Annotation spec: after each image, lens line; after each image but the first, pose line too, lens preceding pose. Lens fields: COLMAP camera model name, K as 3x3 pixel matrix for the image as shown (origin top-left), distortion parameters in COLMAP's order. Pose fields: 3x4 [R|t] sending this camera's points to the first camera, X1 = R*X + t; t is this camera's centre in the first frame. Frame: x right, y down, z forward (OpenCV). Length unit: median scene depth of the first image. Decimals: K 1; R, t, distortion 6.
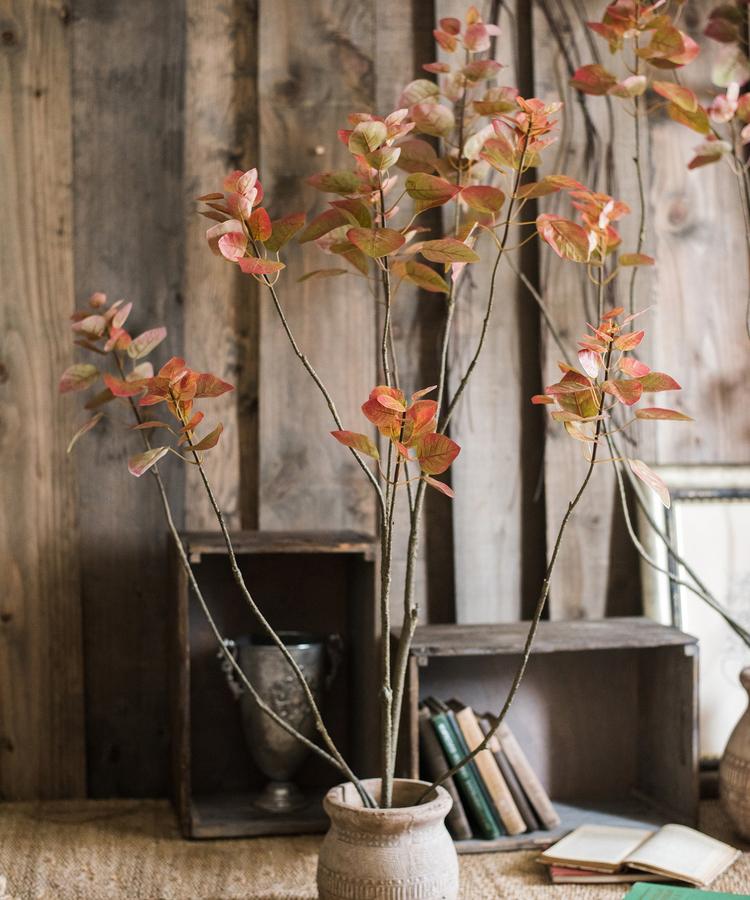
lens RADIAL K [[1666.0, 0, 373.1], [0, 1666.0, 471.8], [0, 0, 1]] dist [-0.112080, 0.037463]
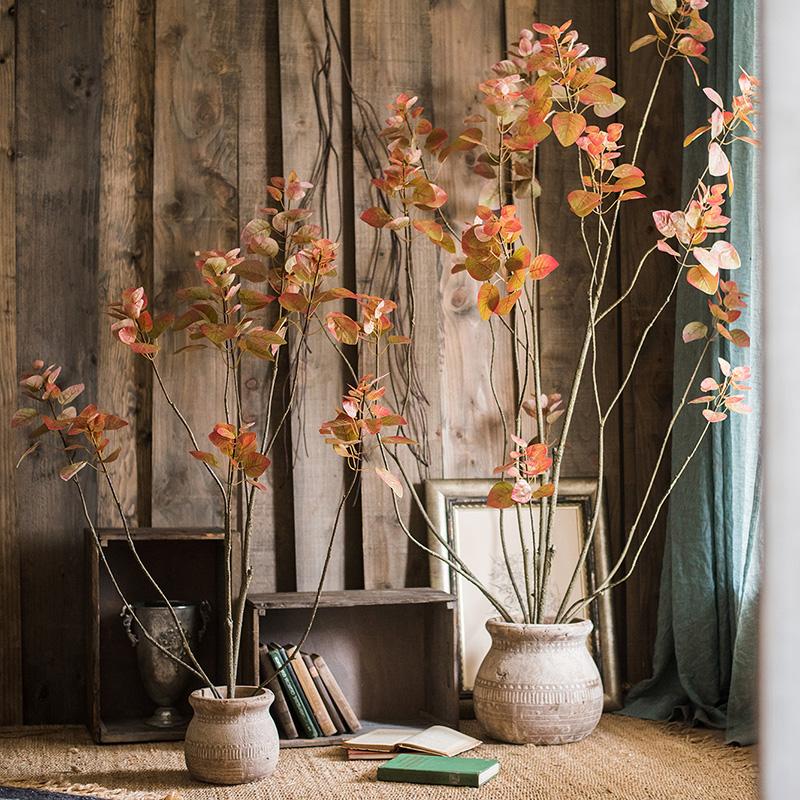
lens RADIAL K [[1825.0, 0, 517.1], [0, 1825.0, 400.0], [0, 0, 1]] dist [-0.102934, -0.006368]
pose [[0.993562, 0.000326, 0.113287, 0.062027], [0.007126, 0.997836, -0.065367, 0.029944], [-0.113063, 0.065754, 0.991410, -0.533673]]
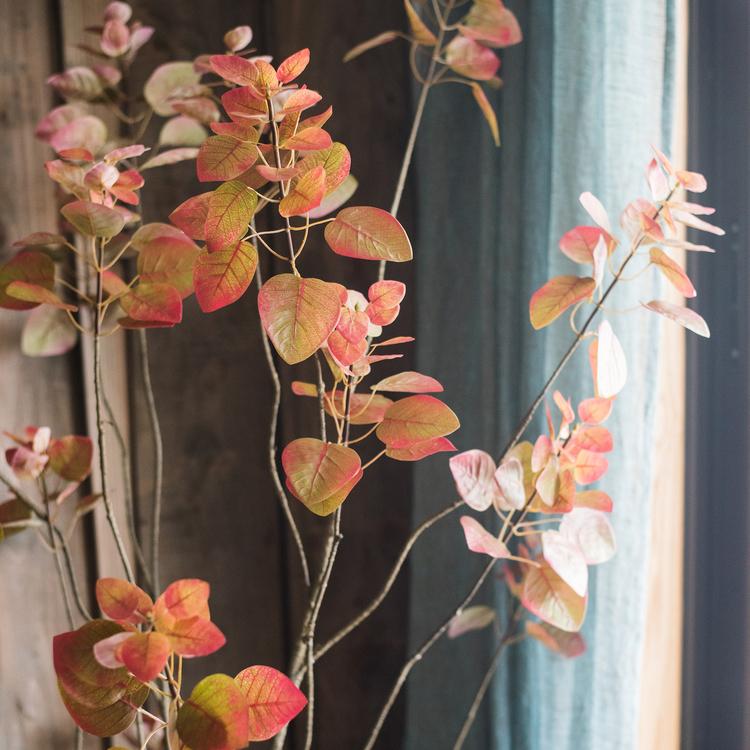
lens RADIAL K [[1644.4, 0, 375.0], [0, 1644.4, 375.0], [0, 0, 1]] dist [-0.073497, -0.191816]
pose [[0.934249, -0.043969, 0.353900, 0.097119], [0.029681, 0.998514, 0.045704, -0.253072], [-0.355384, -0.032194, 0.934166, 0.284836]]
